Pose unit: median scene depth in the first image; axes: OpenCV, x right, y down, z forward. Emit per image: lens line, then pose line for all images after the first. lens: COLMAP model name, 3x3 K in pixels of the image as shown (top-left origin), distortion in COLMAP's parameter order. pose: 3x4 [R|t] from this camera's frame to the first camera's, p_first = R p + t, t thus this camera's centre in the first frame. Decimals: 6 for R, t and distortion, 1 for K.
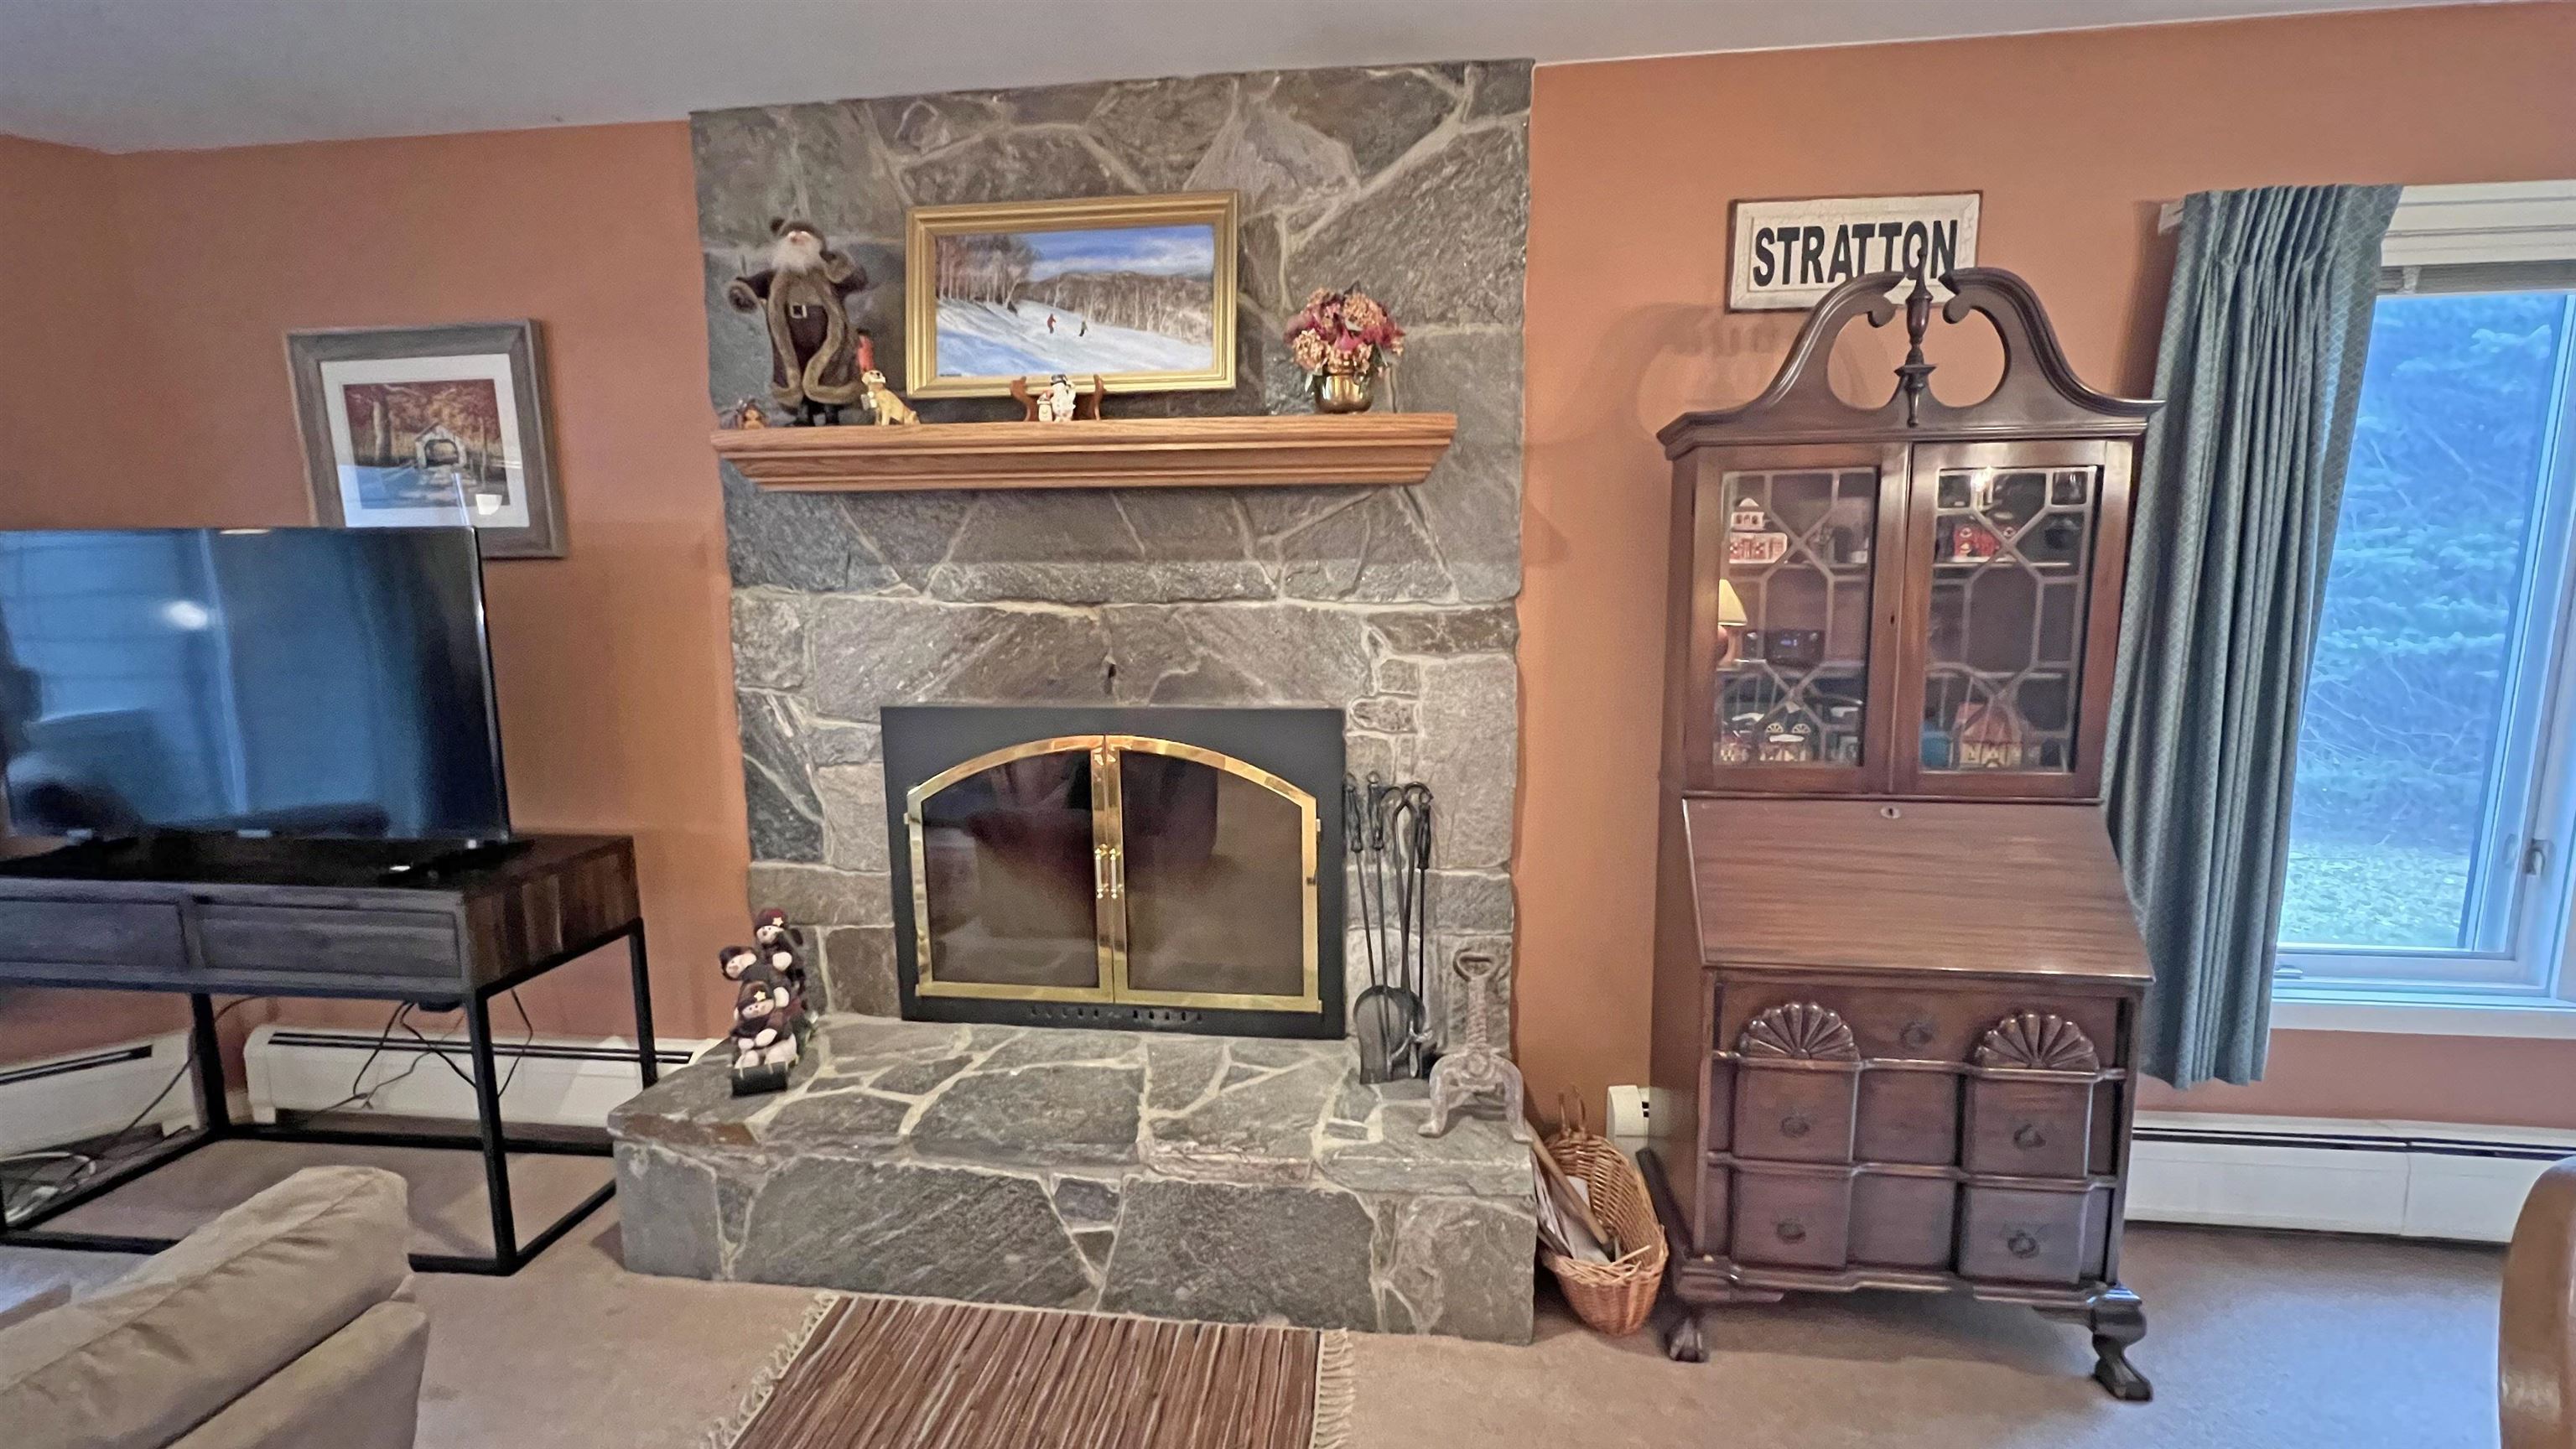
lens RADIAL K [[1025.5, 0, 1293.6], [0, 1025.5, 727.4], [0, 0, 1]] dist [-0.000143, 0.000075]
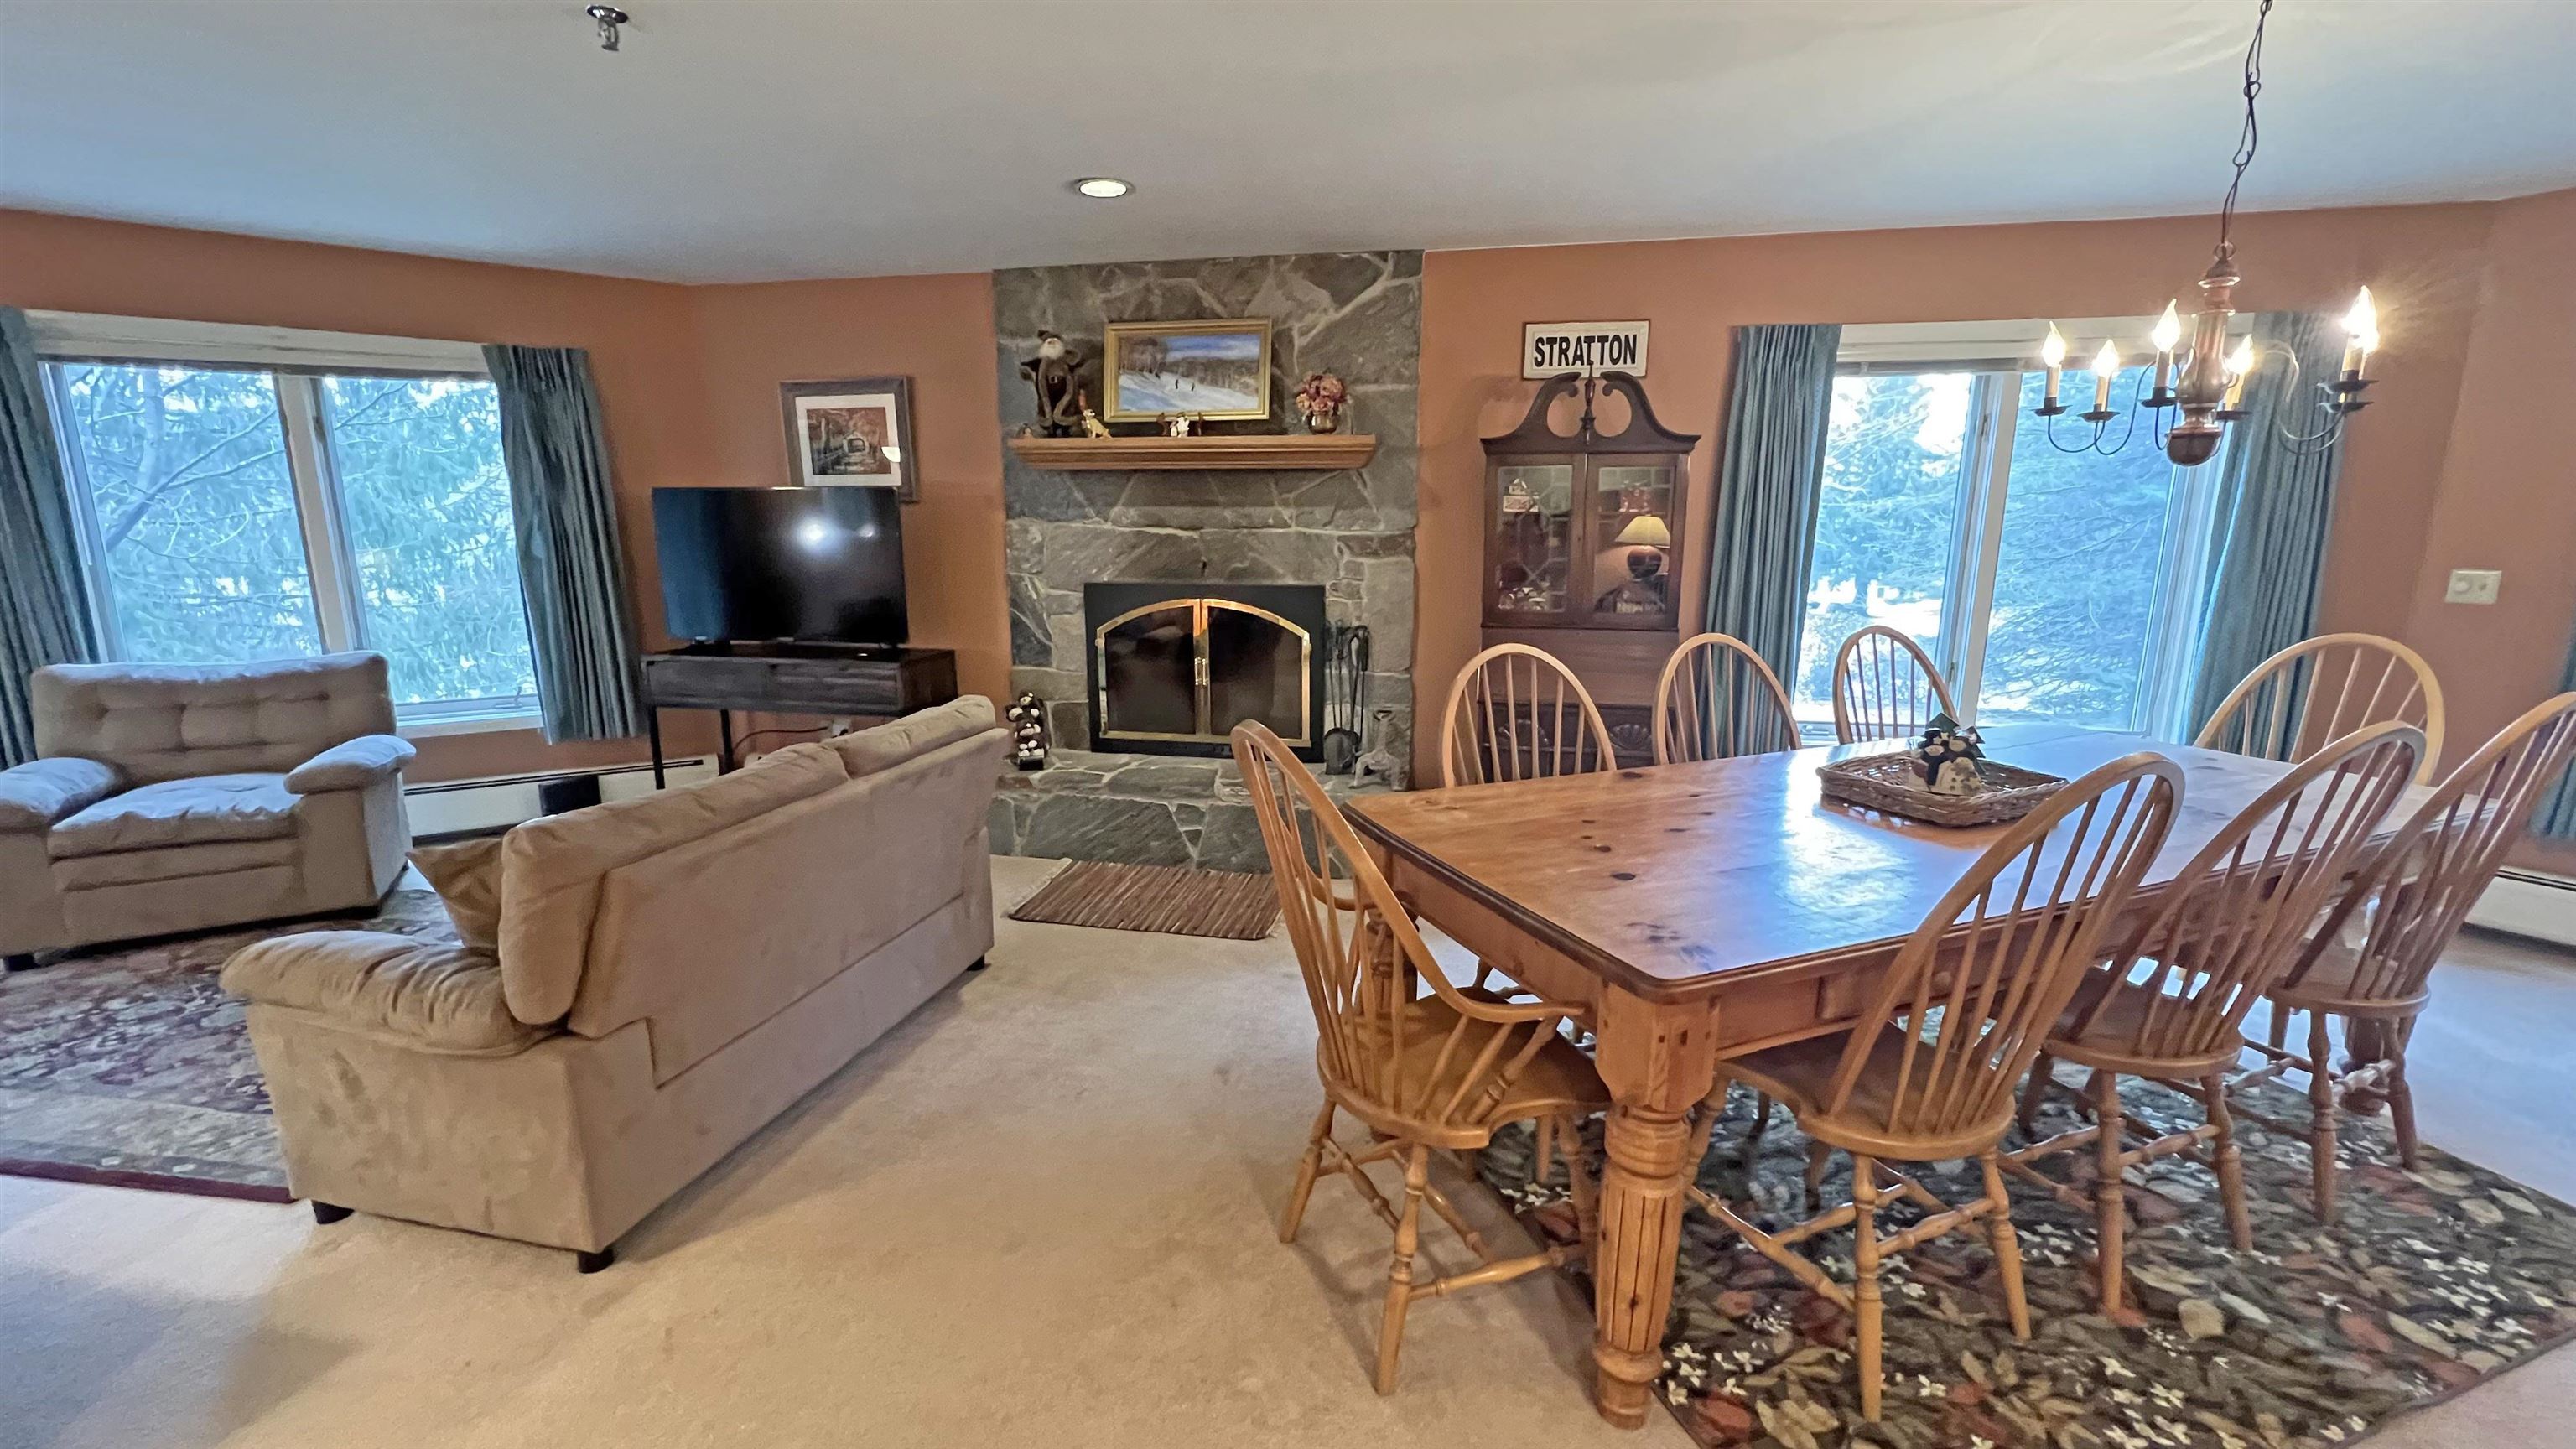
lens RADIAL K [[1030.0, 0, 1291.4], [0, 1030.0, 725.7], [0, 0, 1]] dist [-0.000433, -0.000167]
pose [[0.996333, 0.024806, -0.081884, 0.154337], [-0.019850, 0.997953, 0.060794, 0.129649], [0.083225, -0.058946, 0.994786, -0.950547]]
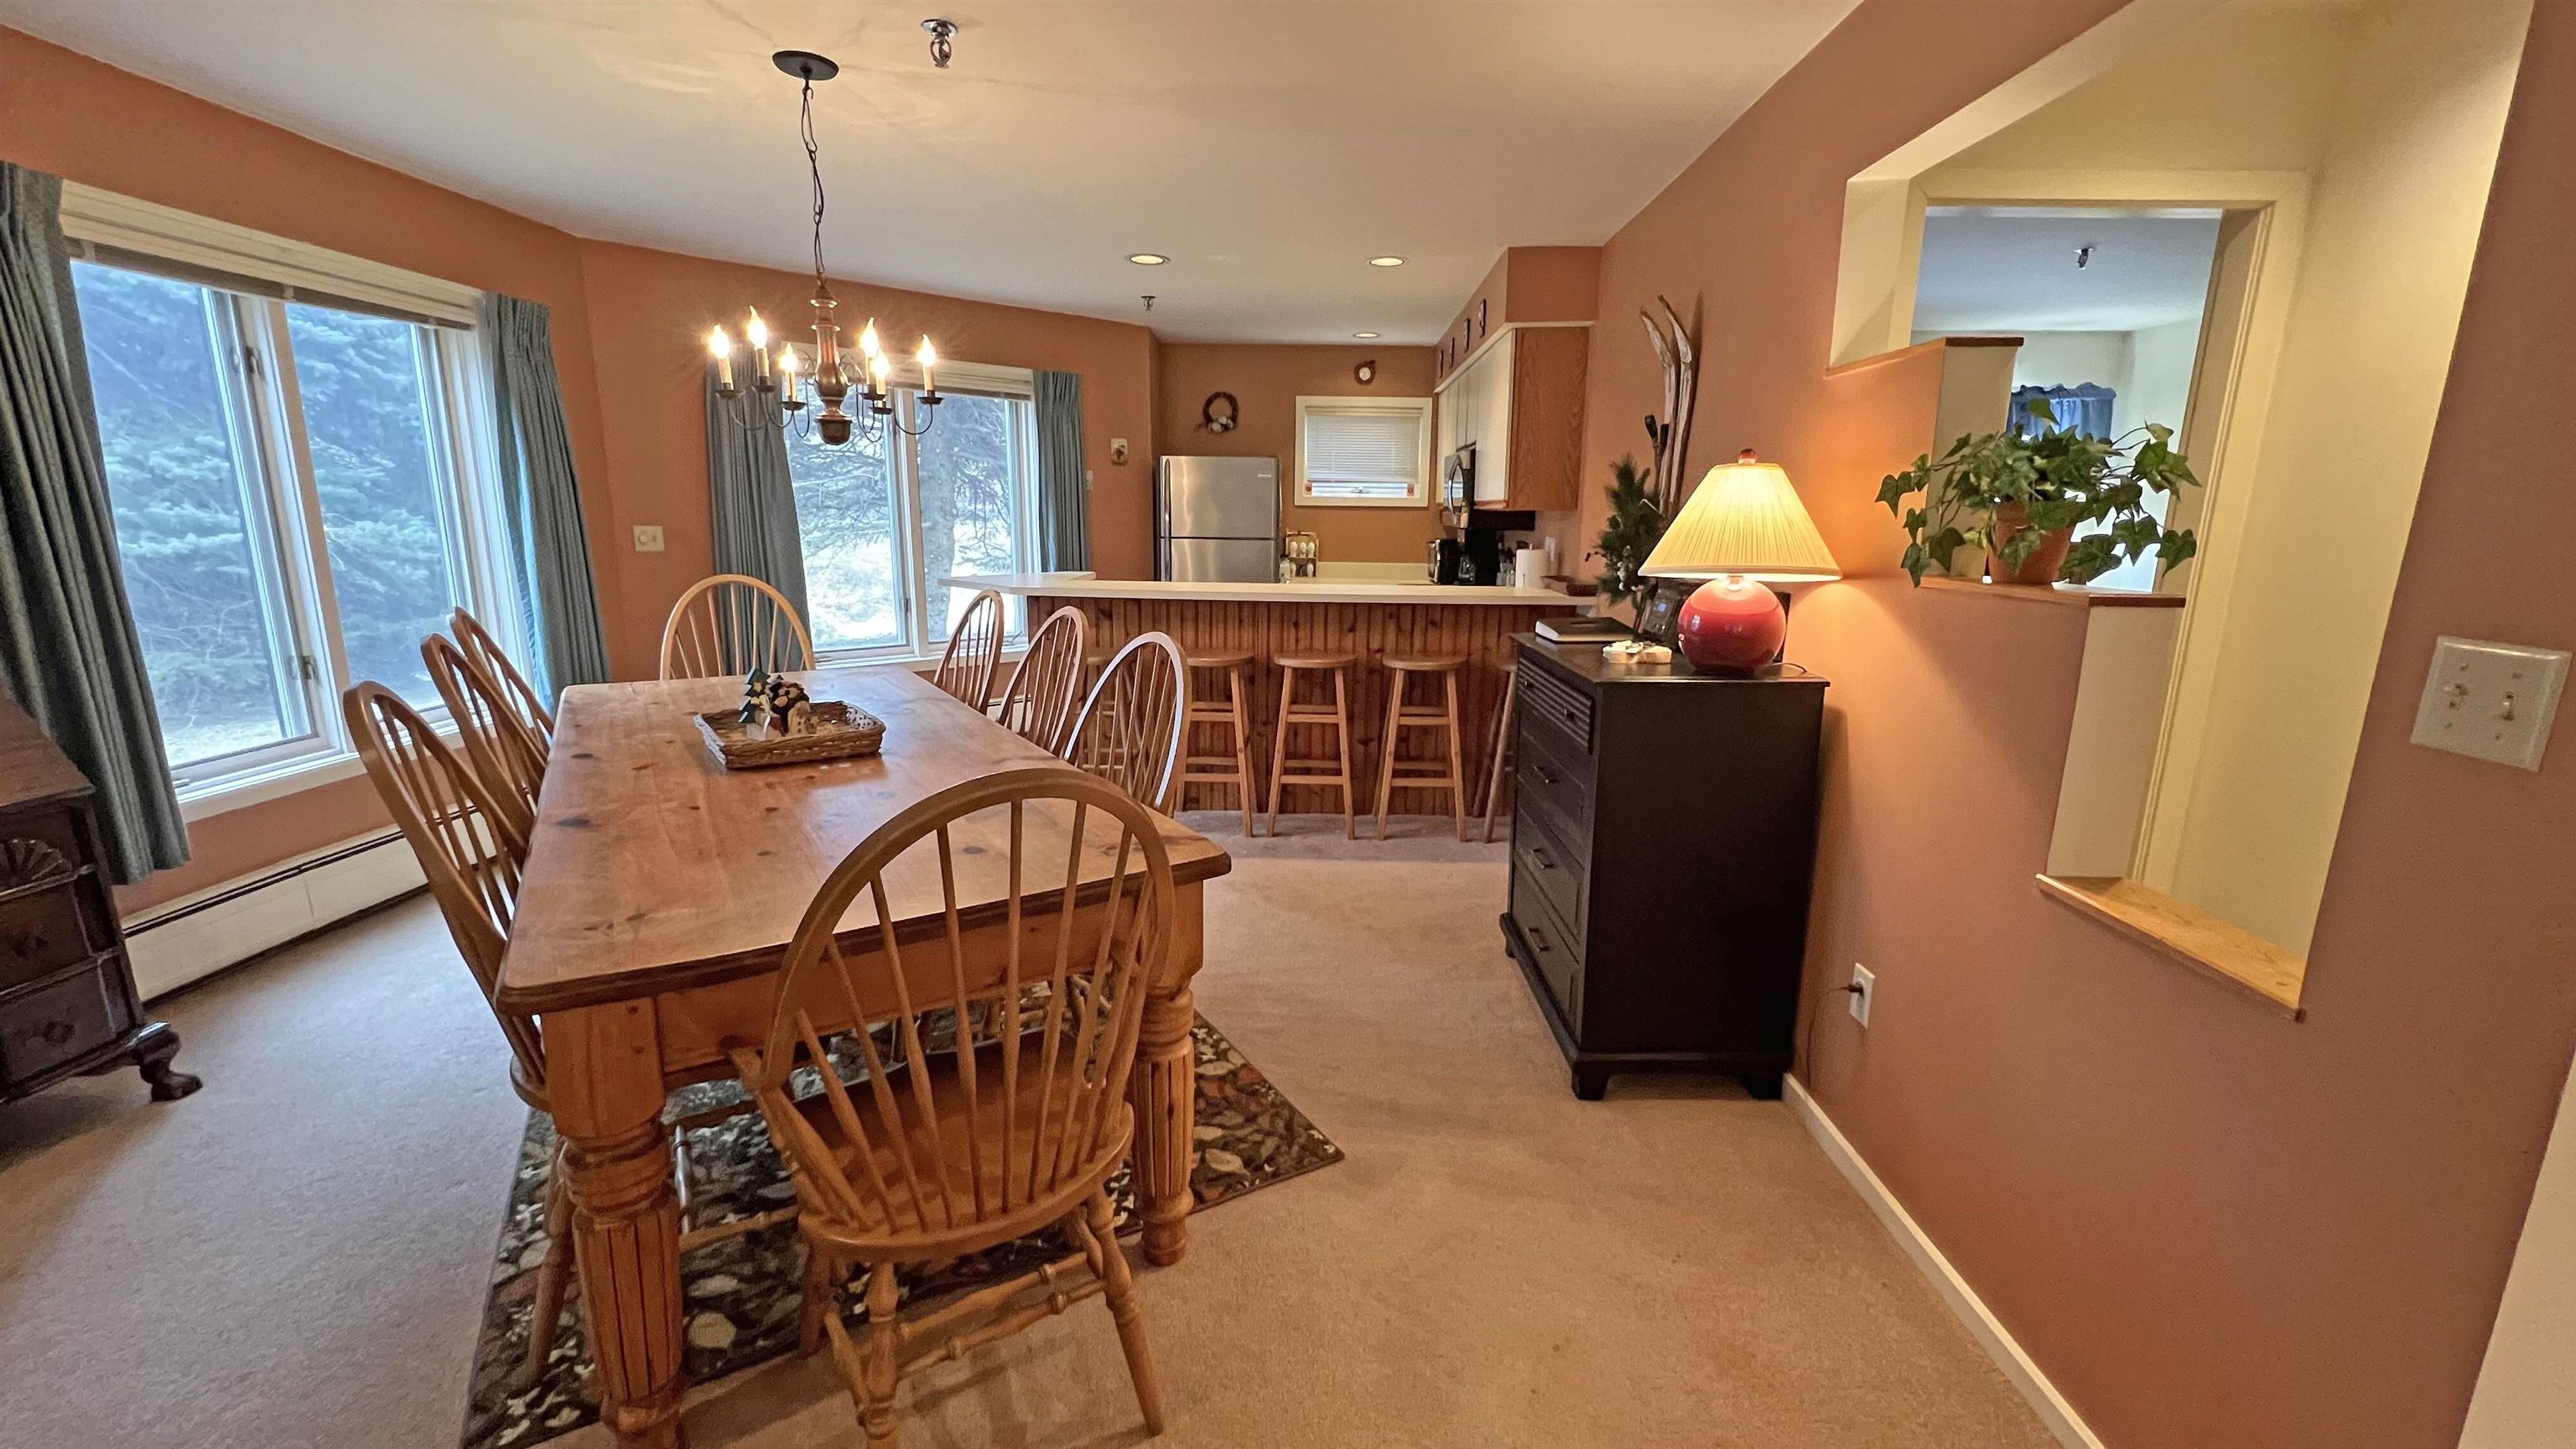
lens RADIAL K [[1030.0, 0, 1291.4], [0, 1030.0, 725.7], [0, 0, 1]] dist [-0.000433, -0.000167]
pose [[-0.093512, -0.202128, 0.974885, -0.428227], [0.121753, 0.969504, 0.212691, 0.060317], [-0.988146, 0.138584, -0.066051, -0.326655]]
